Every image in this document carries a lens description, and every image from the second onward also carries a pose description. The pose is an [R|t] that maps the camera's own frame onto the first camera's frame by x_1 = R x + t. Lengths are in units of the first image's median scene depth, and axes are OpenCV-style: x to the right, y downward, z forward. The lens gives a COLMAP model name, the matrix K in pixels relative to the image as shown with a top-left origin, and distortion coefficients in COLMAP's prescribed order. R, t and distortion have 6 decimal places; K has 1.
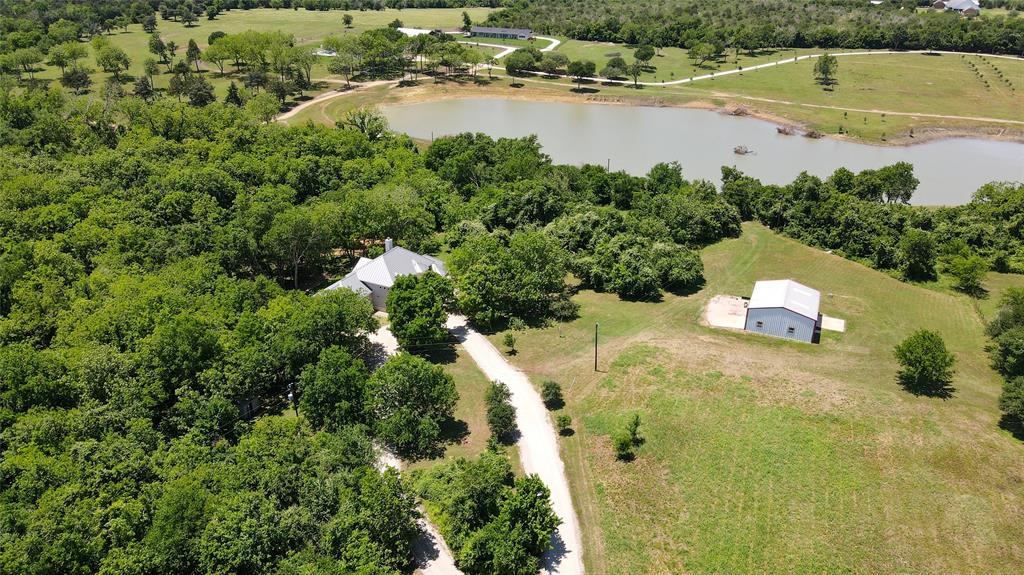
lens RADIAL K [[738.4, 0, 512.0], [0, 738.4, 287.5], [0, 0, 1]] dist [0.021556, 0.006848]
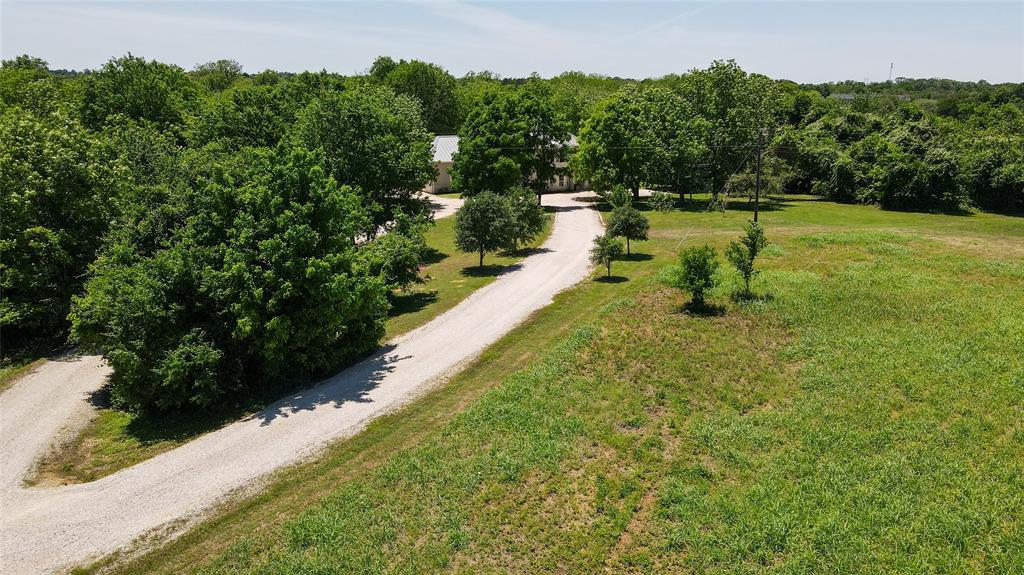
lens RADIAL K [[738.4, 0, 512.0], [0, 738.4, 287.5], [0, 0, 1]] dist [0.021556, 0.006848]
pose [[0.882057, 0.133820, -0.451739, 0.159326], [-0.208941, 0.970477, -0.120488, 0.189896], [0.422279, 0.200664, 0.883977, 0.408917]]
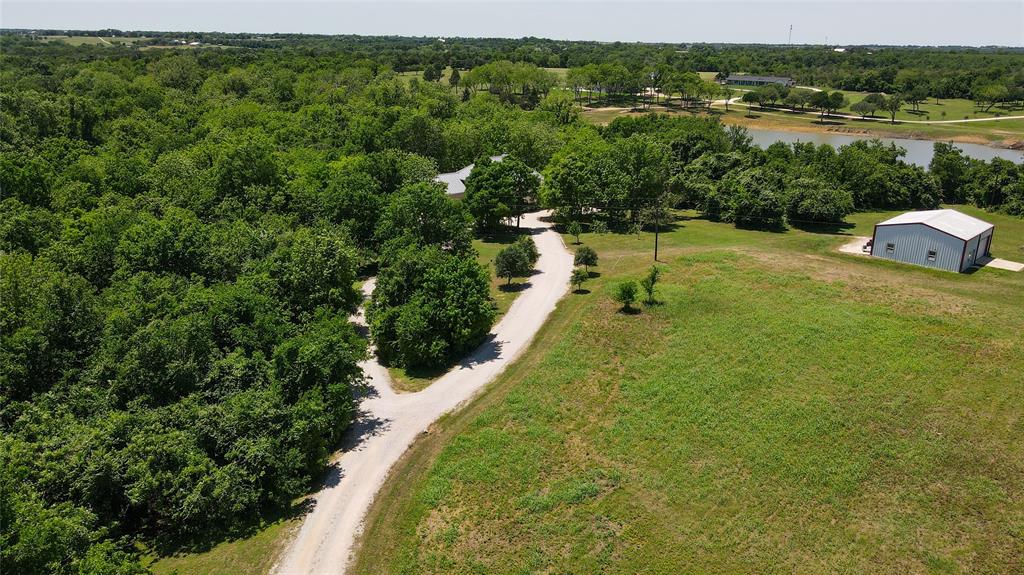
lens RADIAL K [[738.4, 0, 512.0], [0, 738.4, 287.5], [0, 0, 1]] dist [0.021556, 0.006848]
pose [[0.928888, 0.127157, -0.347849, 0.210788], [-0.166412, 0.982362, -0.085278, 0.196972], [0.330870, 0.137100, 0.933664, 0.119699]]
